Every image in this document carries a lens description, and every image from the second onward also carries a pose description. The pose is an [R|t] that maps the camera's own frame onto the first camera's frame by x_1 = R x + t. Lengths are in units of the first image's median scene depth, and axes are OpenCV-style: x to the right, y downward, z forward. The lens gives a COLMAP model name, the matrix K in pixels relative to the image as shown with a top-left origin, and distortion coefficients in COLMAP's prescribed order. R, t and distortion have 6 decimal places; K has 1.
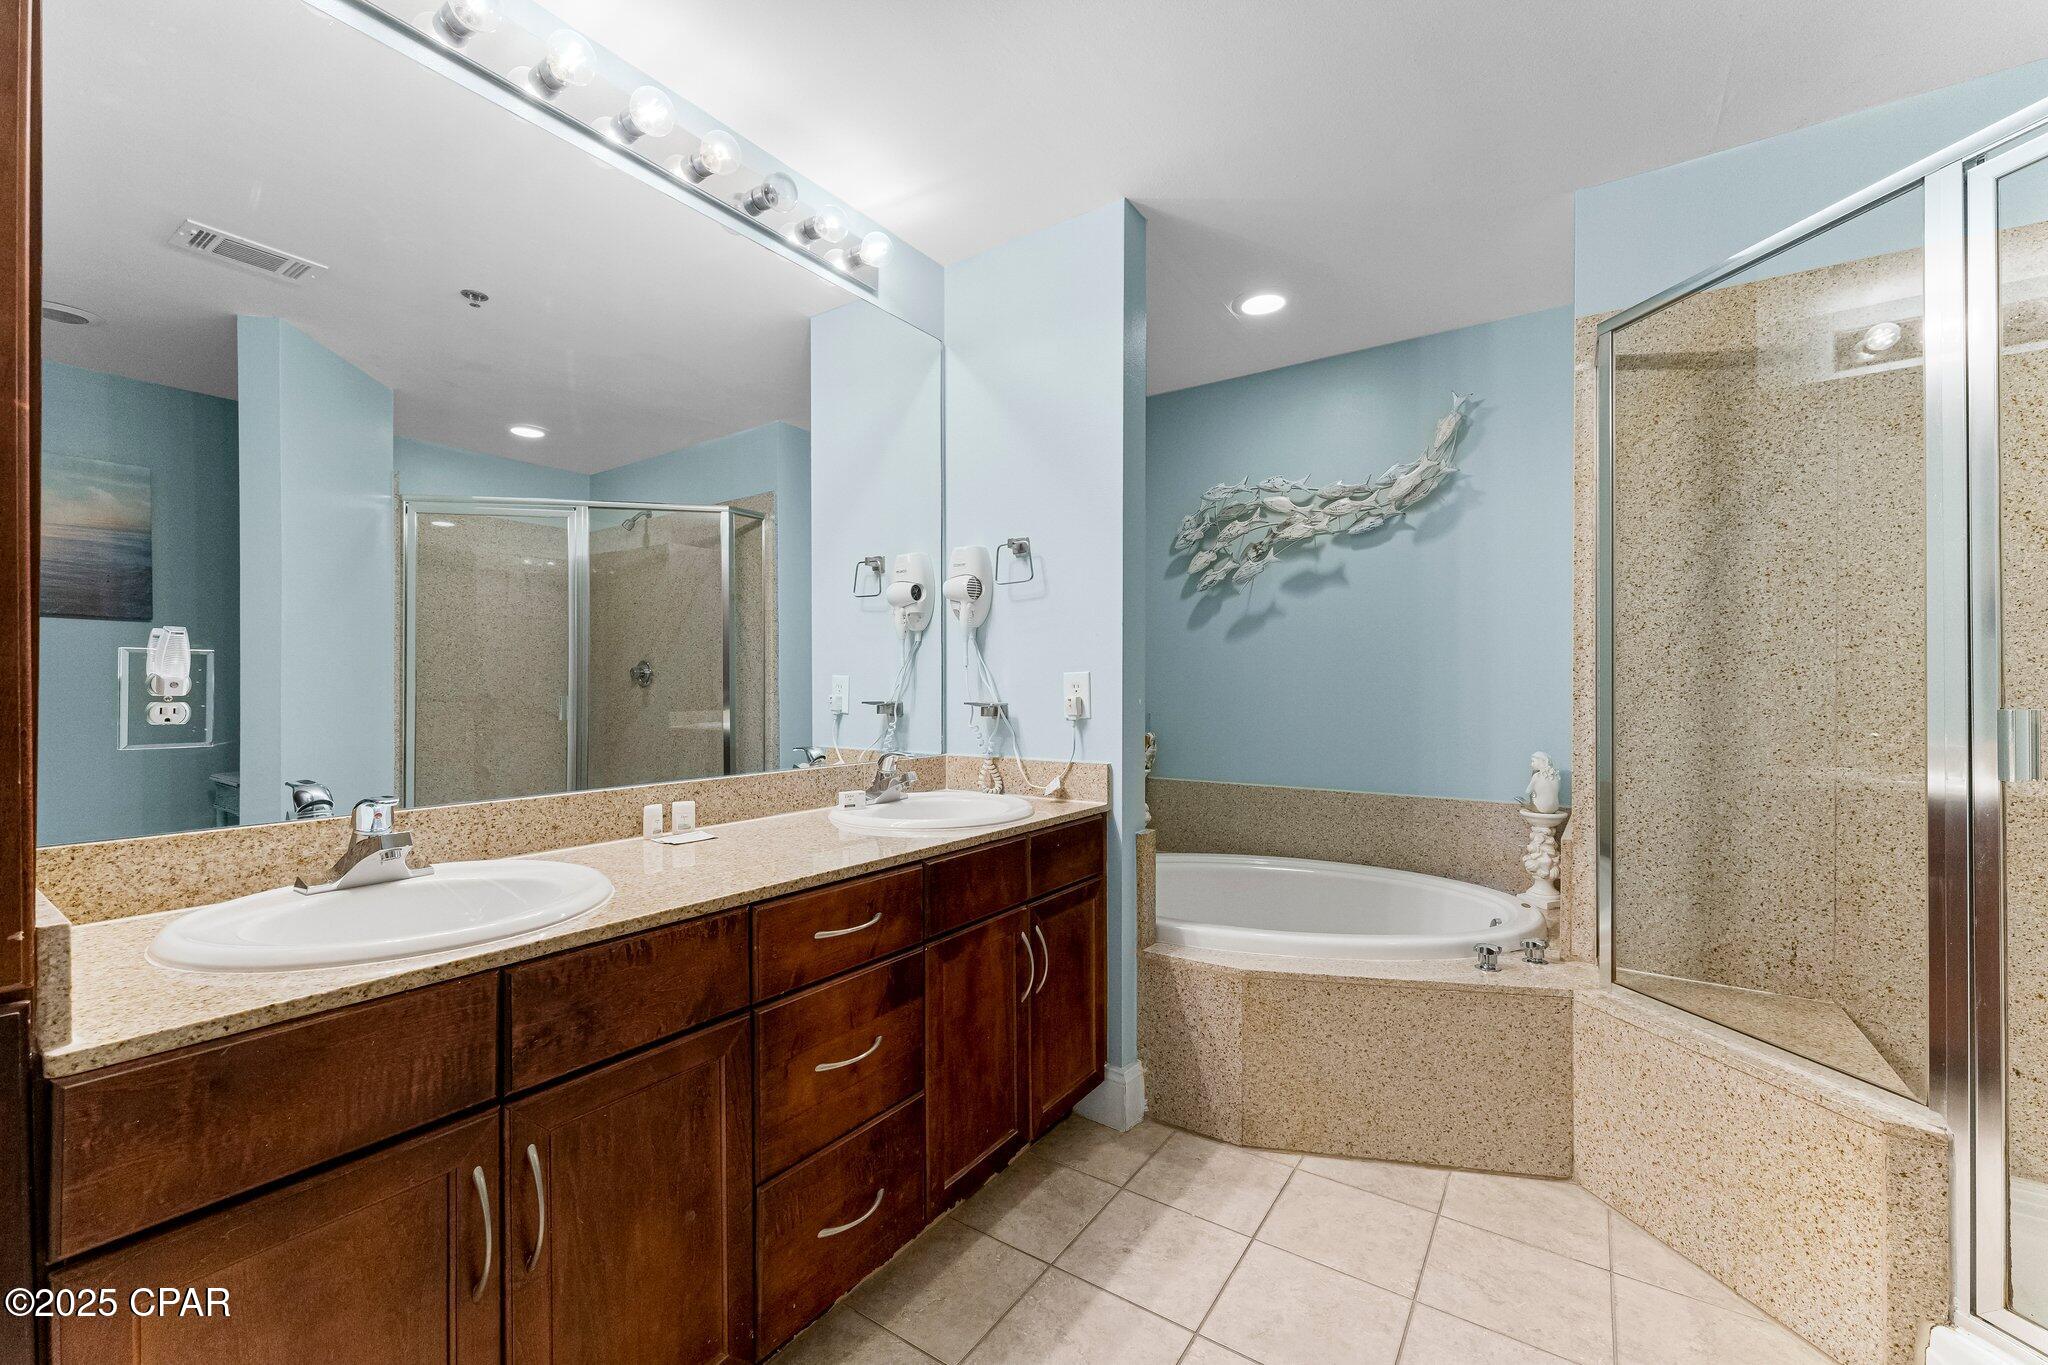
lens RADIAL K [[826.6, 0, 1025.1], [0, 826.6, 683.8], [0, 0, 1]] dist [-0.001908, -0.000235]
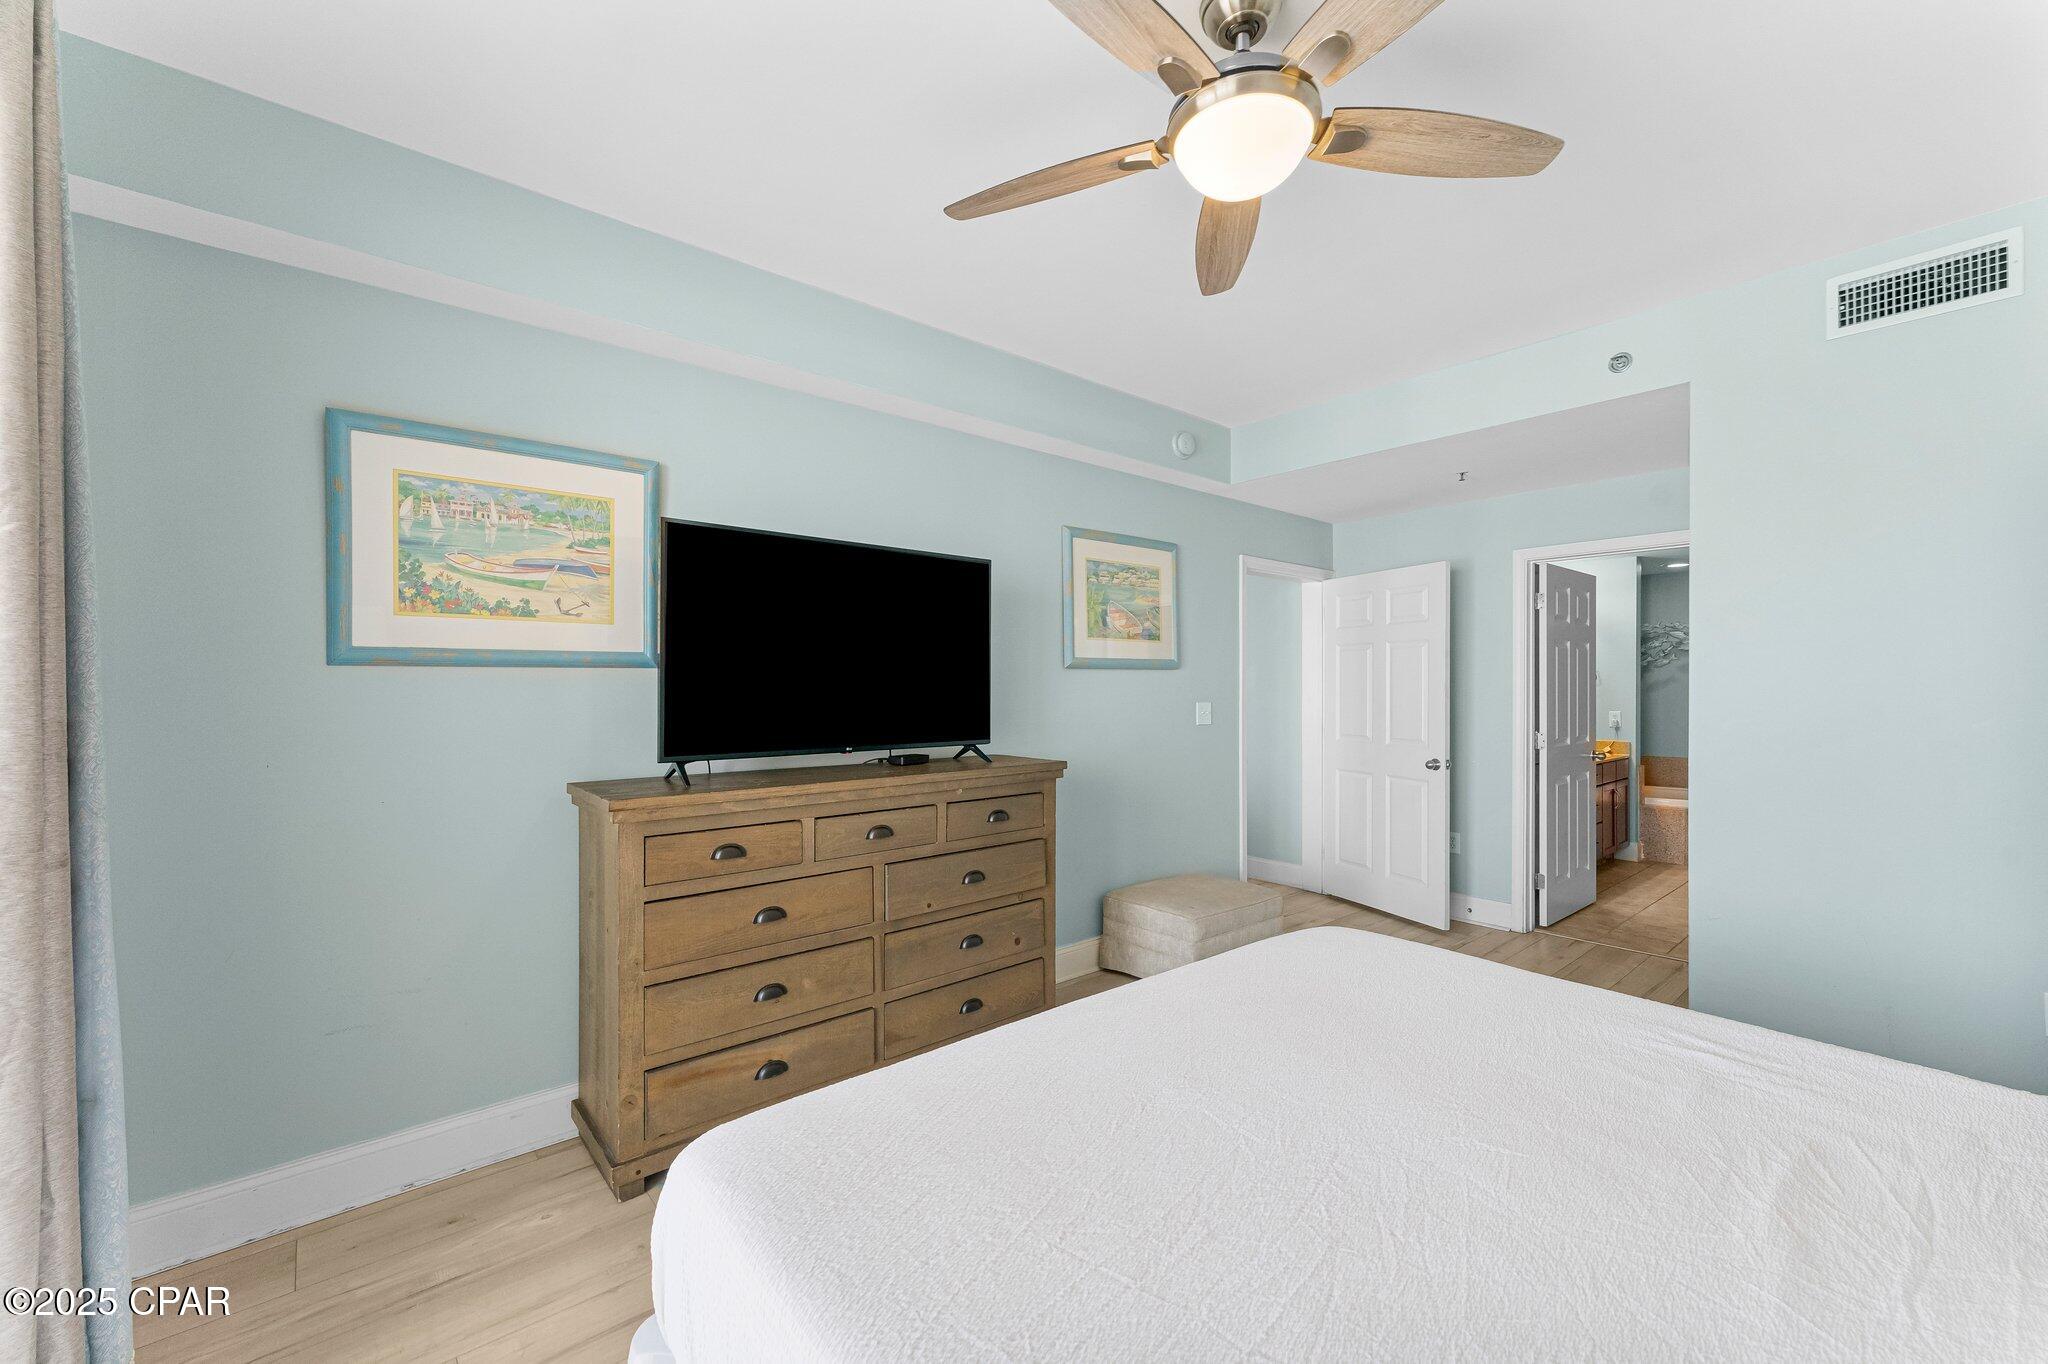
lens RADIAL K [[826.6, 0, 1023.9], [0, 826.6, 687.7], [0, 0, 1]] dist [-0.001908, -0.000235]
pose [[0.961854, -0.000109, -0.273563, -0.954557], [0.000437, 0.999999, 0.001137, -0.087024], [0.273563, -0.001214, 0.961853, -1.999378]]
